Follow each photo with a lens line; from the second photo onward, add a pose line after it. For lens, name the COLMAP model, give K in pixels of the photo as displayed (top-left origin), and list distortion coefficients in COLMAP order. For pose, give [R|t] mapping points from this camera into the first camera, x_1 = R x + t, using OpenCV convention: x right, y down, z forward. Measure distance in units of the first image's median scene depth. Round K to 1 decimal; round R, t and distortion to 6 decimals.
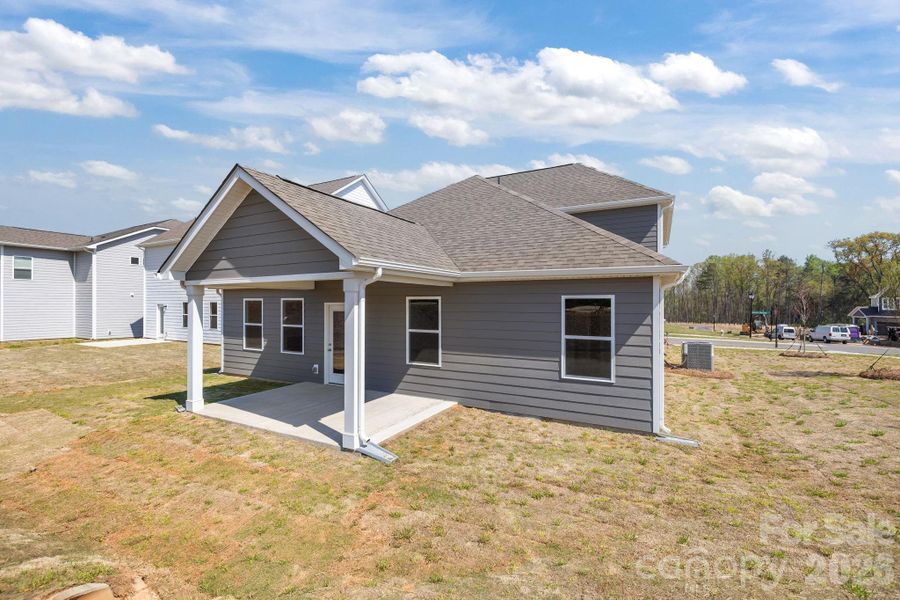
lens RADIAL K [[382.7, 0, 440.1], [0, 382.7, 301.4], [0, 0, 1]] dist [0.000258, 0.000113]
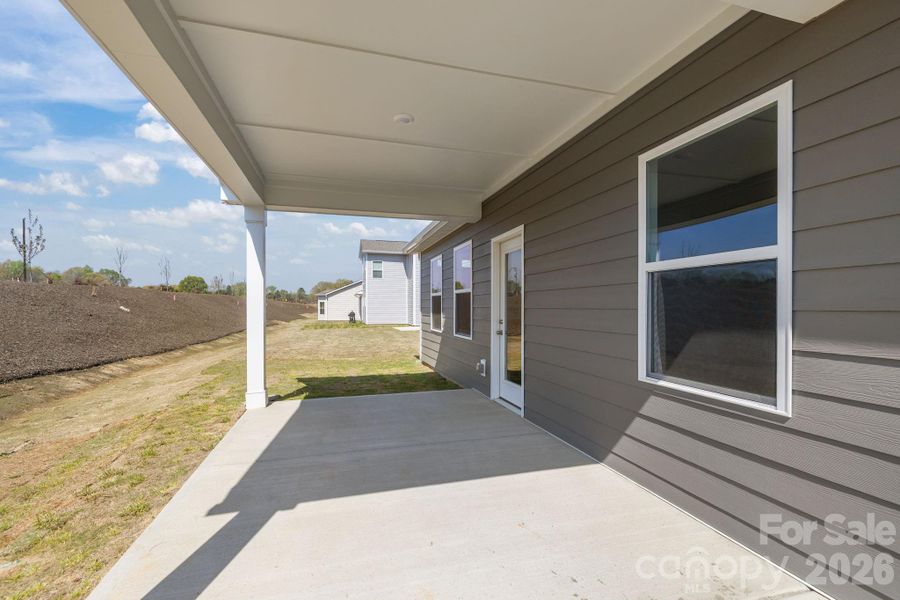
lens RADIAL K [[379.1, 0, 446.0], [0, 379.1, 308.8], [0, 0, 1]] dist [-0.000230, -0.000079]
pose [[0.710408, 0.006835, -0.703757, 0.013892], [0.000084, 0.999952, 0.009796, 0.105140], [0.703791, -0.007018, 0.710373, 0.689785]]
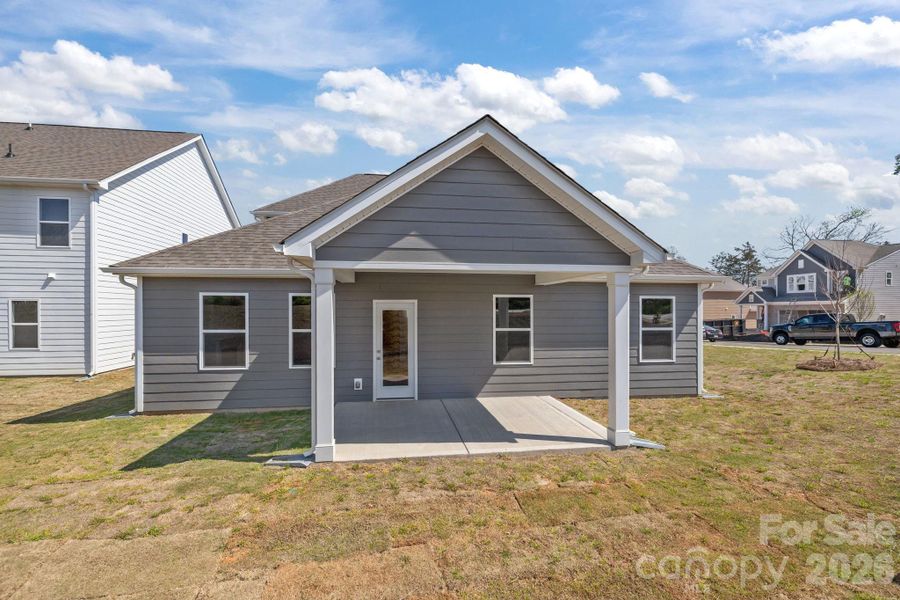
lens RADIAL K [[382.7, 0, 440.1], [0, 382.7, 301.4], [0, 0, 1]] dist [0.000258, 0.000113]
pose [[0.804241, 0.014454, 0.594127, -0.772618], [-0.006352, 0.999856, -0.015726, 0.021189], [-0.594269, 0.008874, 0.804218, 0.311938]]
